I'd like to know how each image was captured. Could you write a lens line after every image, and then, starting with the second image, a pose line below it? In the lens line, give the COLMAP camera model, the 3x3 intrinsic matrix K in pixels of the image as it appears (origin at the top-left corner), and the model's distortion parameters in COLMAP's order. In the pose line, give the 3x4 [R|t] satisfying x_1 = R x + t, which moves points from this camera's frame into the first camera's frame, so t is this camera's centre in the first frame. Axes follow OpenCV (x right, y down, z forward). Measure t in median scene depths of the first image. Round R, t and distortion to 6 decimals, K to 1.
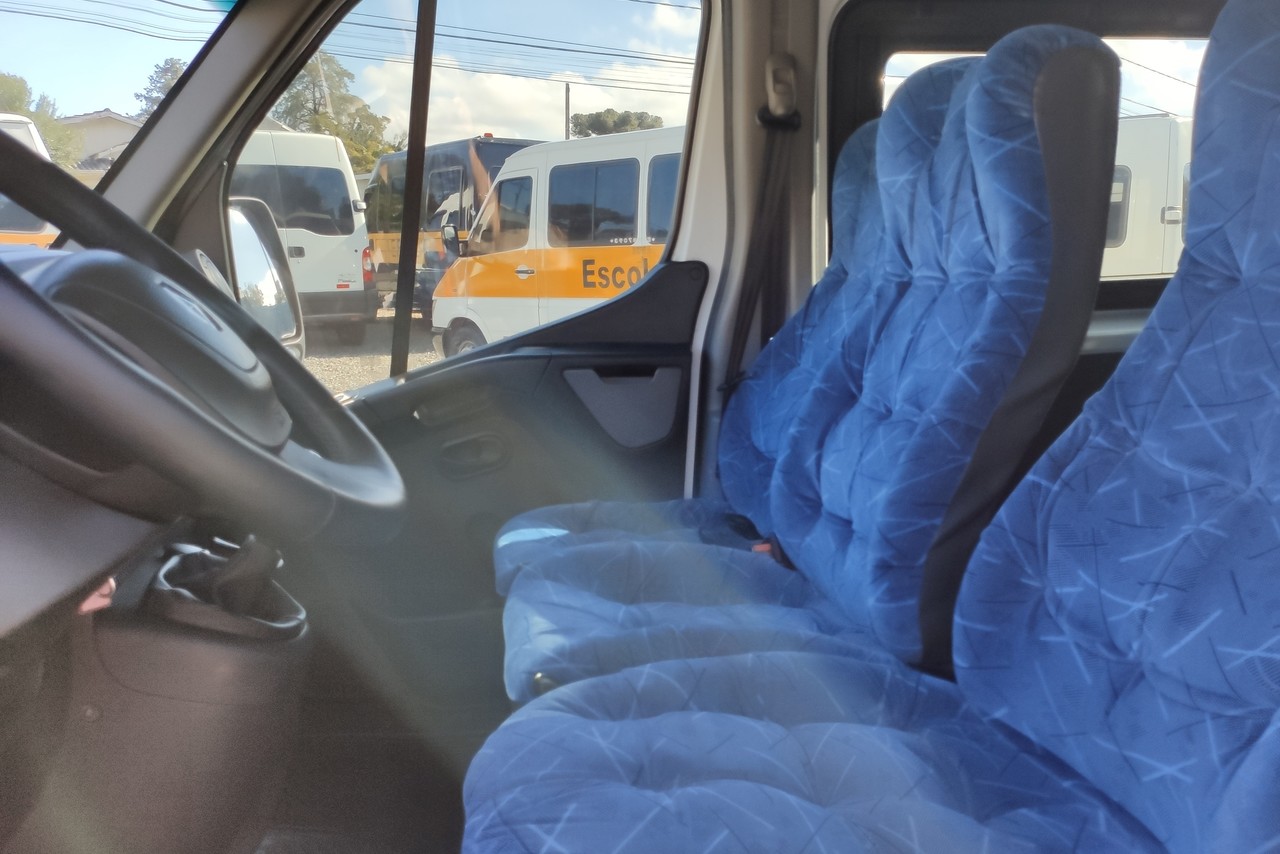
lens RADIAL K [[966.6, 0, 689.4], [0, 966.6, 515.9], [0, 0, 1]] dist [0.071322, -0.077826]
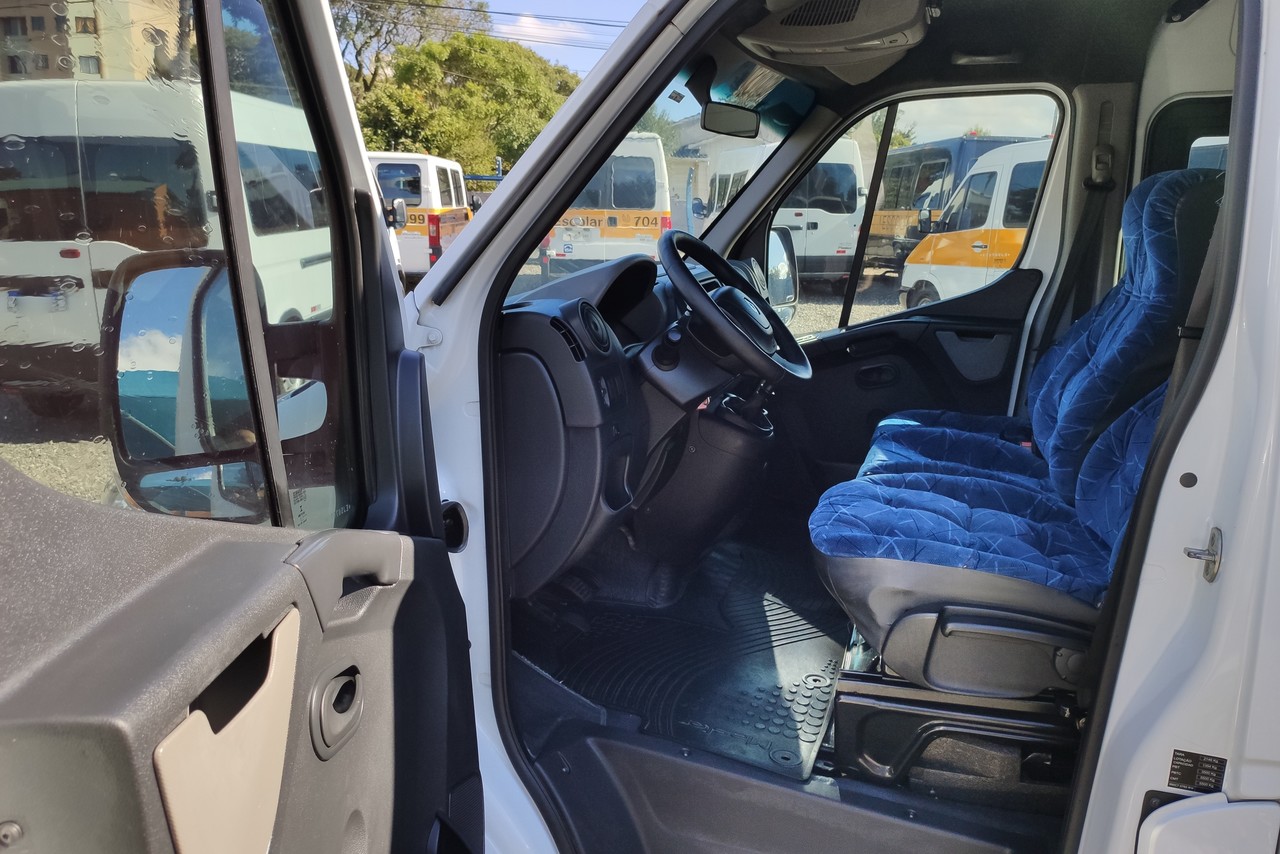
lens RADIAL K [[970.4, 0, 640.0], [0, 970.4, 427.0], [0, 0, 1]] dist [0.083744, -0.139792]
pose [[0.851452, 0.129758, -0.508126, 0.323870], [-0.145121, 0.989368, 0.009475, 0.075397], [0.503953, 0.065673, 0.861231, -0.729215]]
